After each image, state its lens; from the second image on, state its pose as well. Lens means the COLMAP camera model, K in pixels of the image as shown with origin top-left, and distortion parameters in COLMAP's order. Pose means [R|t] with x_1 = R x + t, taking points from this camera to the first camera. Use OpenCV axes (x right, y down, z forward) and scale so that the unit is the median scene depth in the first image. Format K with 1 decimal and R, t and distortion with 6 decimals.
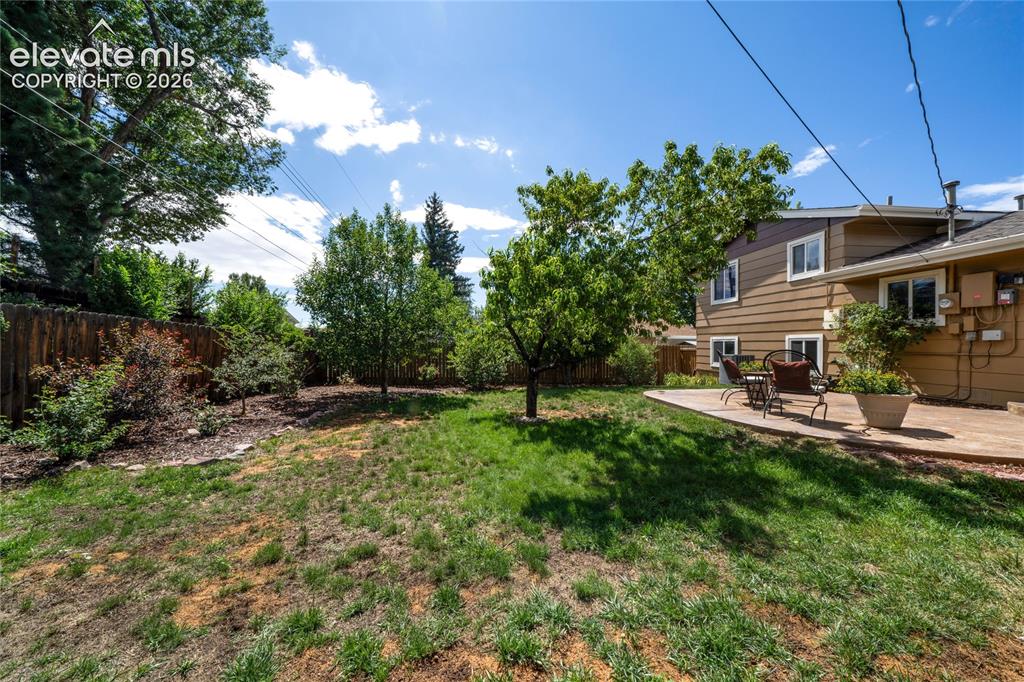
lens RADIAL K [[351.5, 0, 515.7], [0, 351.5, 344.7], [0, 0, 1]] dist [-0.001128, -0.000151]
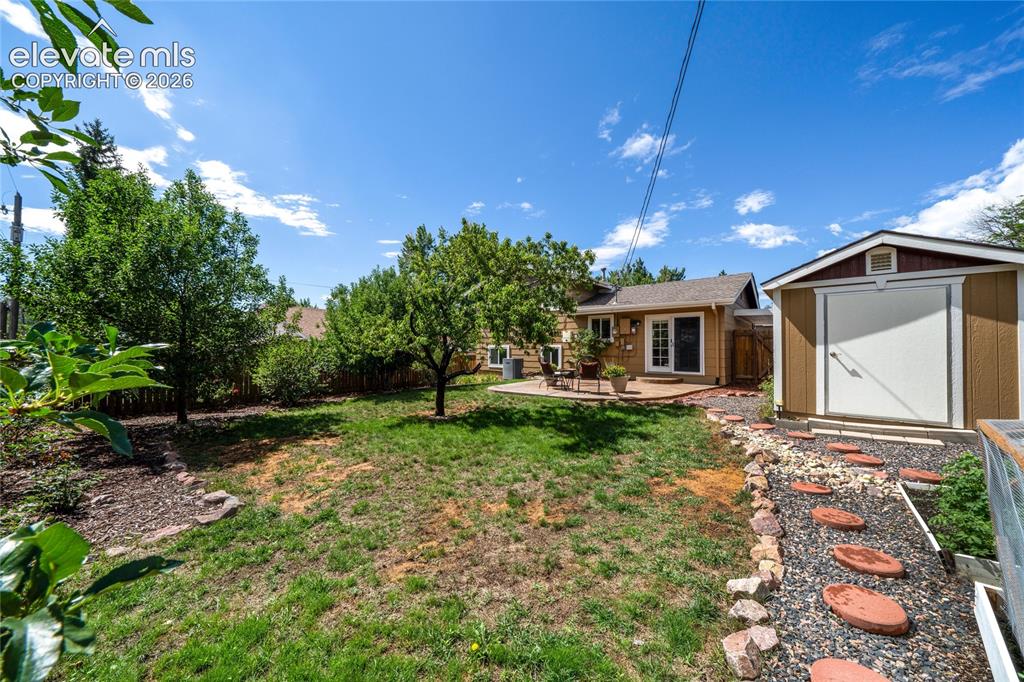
lens RADIAL K [[351.5, 0, 515.7], [0, 351.5, 344.7], [0, 0, 1]] dist [-0.001128, -0.000151]
pose [[0.698283, 0.000765, 0.715821, -0.644081], [0.005549, 0.999964, -0.006481, -0.029324], [-0.715800, 0.008498, 0.698254, -0.028523]]
